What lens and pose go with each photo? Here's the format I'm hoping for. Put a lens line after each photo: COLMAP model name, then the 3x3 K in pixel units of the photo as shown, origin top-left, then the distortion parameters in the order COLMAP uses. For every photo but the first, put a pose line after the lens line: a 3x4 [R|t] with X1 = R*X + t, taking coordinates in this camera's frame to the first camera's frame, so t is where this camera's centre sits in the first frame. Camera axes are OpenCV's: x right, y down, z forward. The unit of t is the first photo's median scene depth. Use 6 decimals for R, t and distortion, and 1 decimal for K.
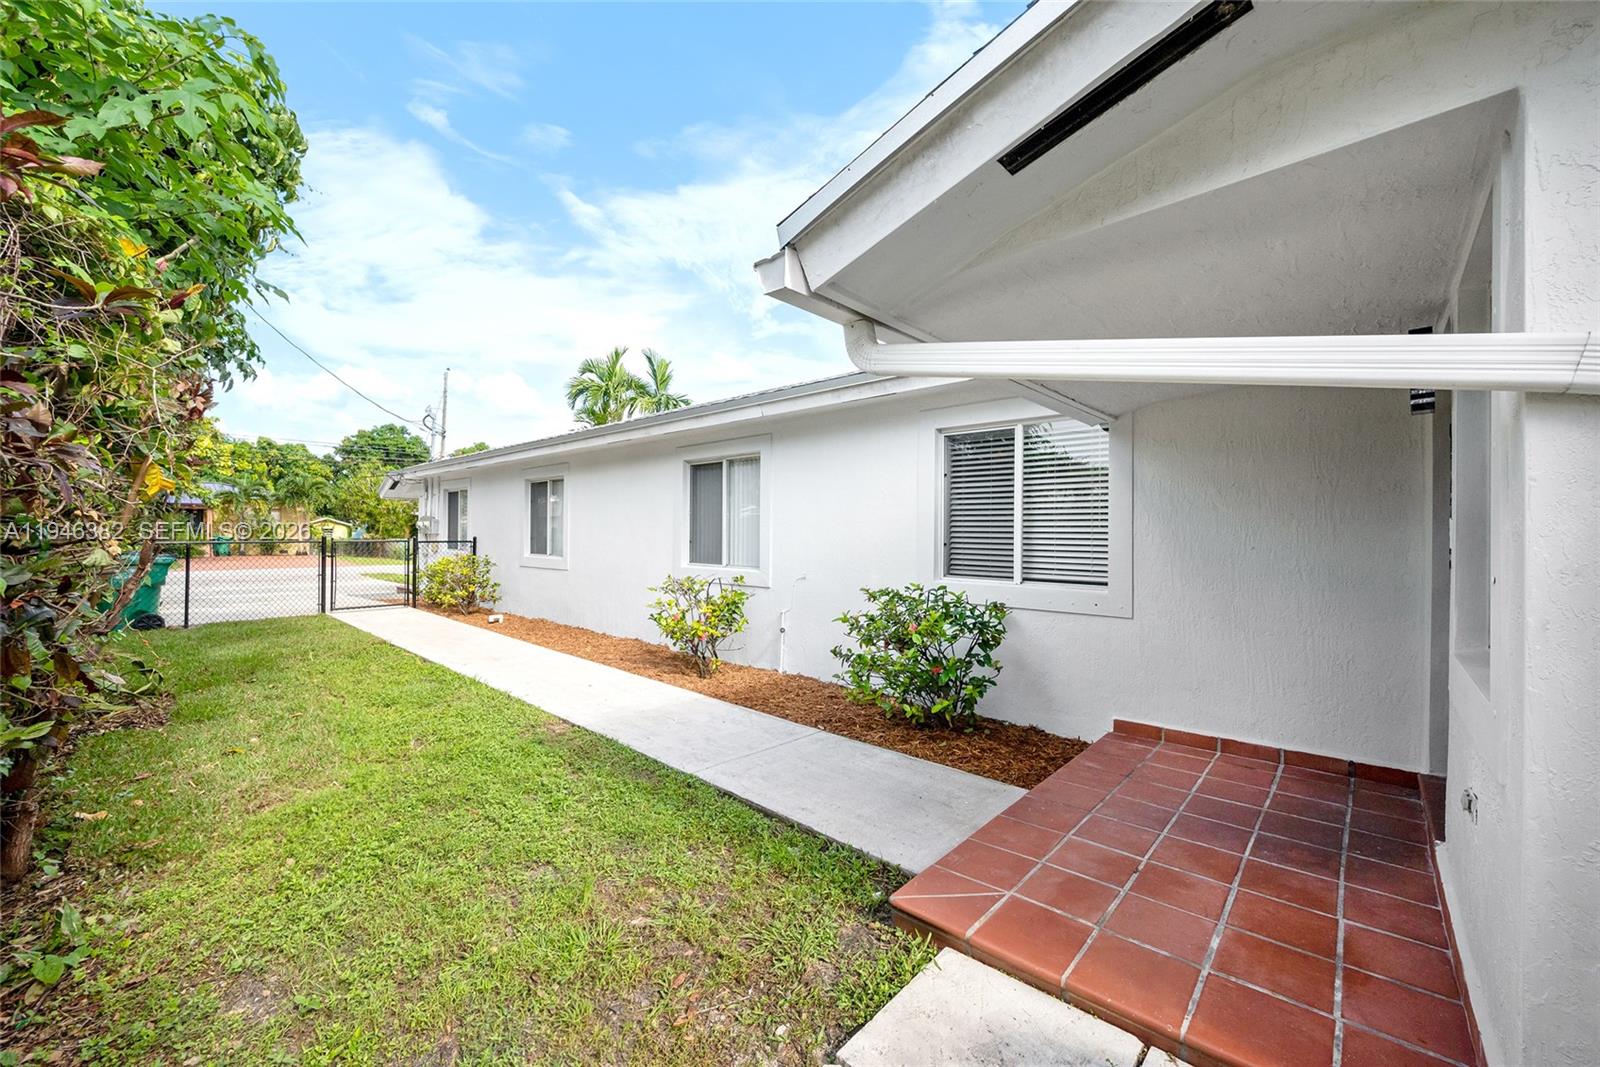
lens RADIAL K [[636.1, 0, 796.3], [0, 636.1, 535.8], [0, 0, 1]] dist [-0.000667, -0.000170]
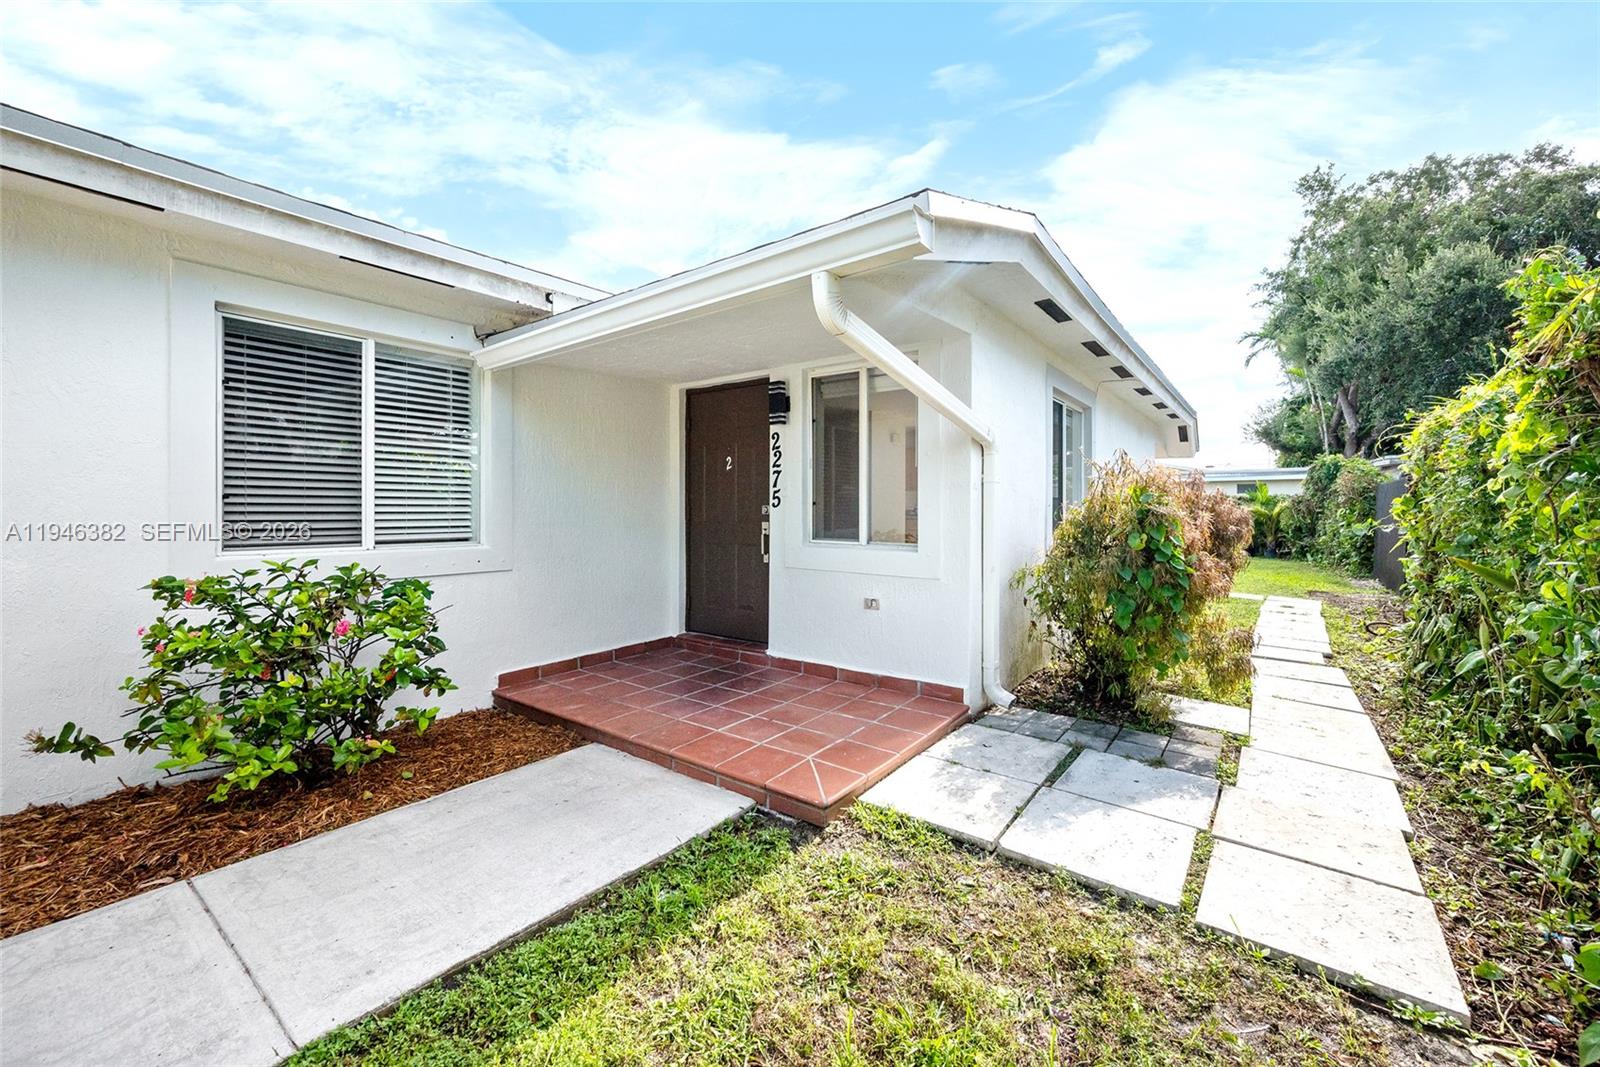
lens RADIAL K [[631.4, 0, 803.8], [0, 631.4, 512.7], [0, 0, 1]] dist [0.000385, -0.000004]
pose [[-0.098369, -0.010880, 0.995090, -0.615487], [0.003459, 0.999930, 0.011275, 0.034436], [-0.995144, 0.004552, -0.098325, 0.752904]]
